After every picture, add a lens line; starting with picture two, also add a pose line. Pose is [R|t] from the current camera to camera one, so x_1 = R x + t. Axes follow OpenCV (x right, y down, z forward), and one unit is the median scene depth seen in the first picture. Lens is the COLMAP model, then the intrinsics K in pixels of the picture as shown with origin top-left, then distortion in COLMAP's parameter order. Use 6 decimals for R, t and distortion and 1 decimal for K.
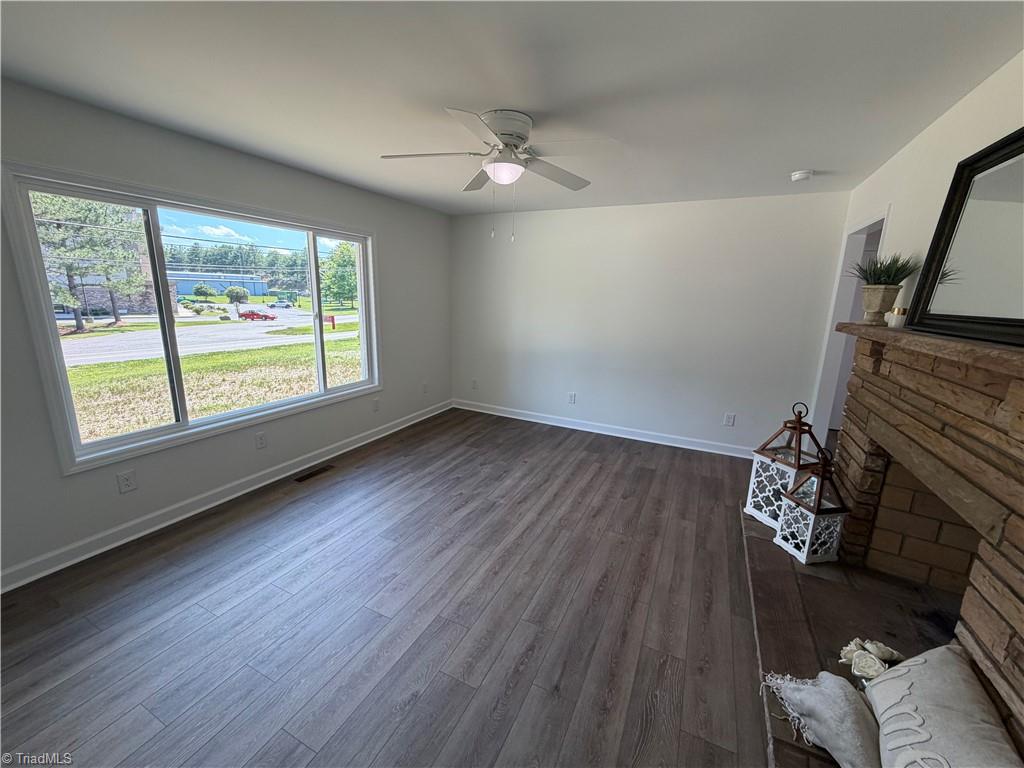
lens RADIAL K [[407.7, 0, 512.0], [0, 407.7, 384.0], [0, 0, 1]] dist [0.000137, -0.000104]
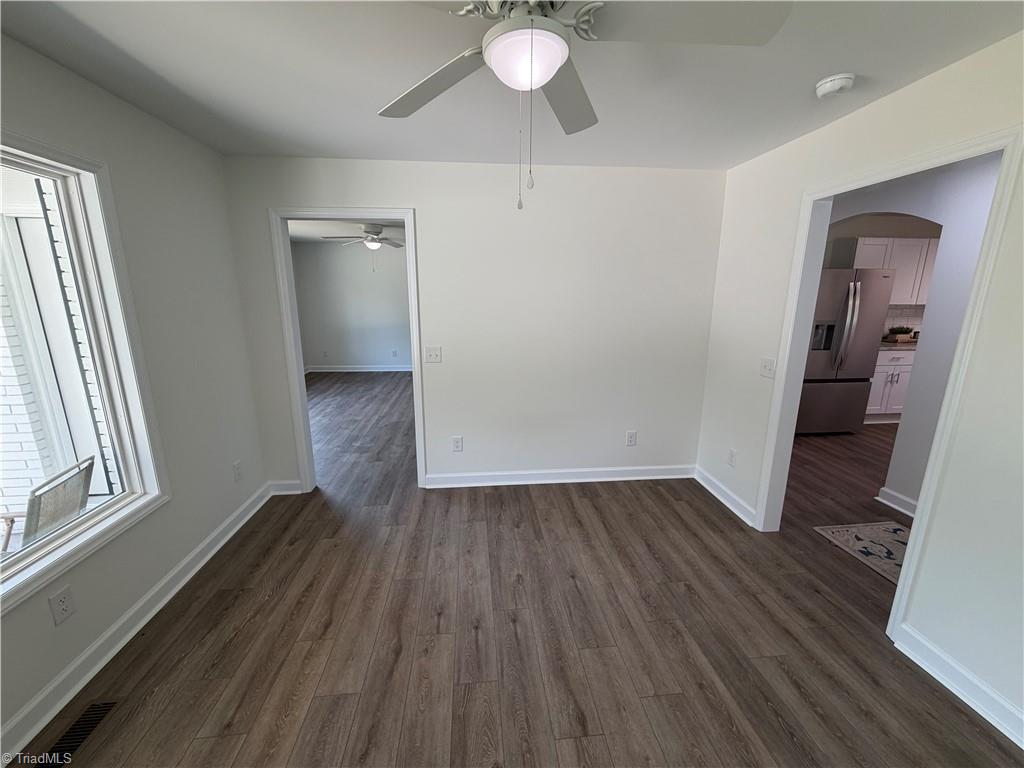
lens RADIAL K [[407.7, 0, 512.0], [0, 407.7, 384.0], [0, 0, 1]] dist [0.000137, -0.000104]
pose [[0.850967, -0.142059, 0.505643, -0.613958], [0.136046, 0.989488, 0.049037, 0.284505], [-0.507294, 0.027062, 0.861348, -1.397069]]
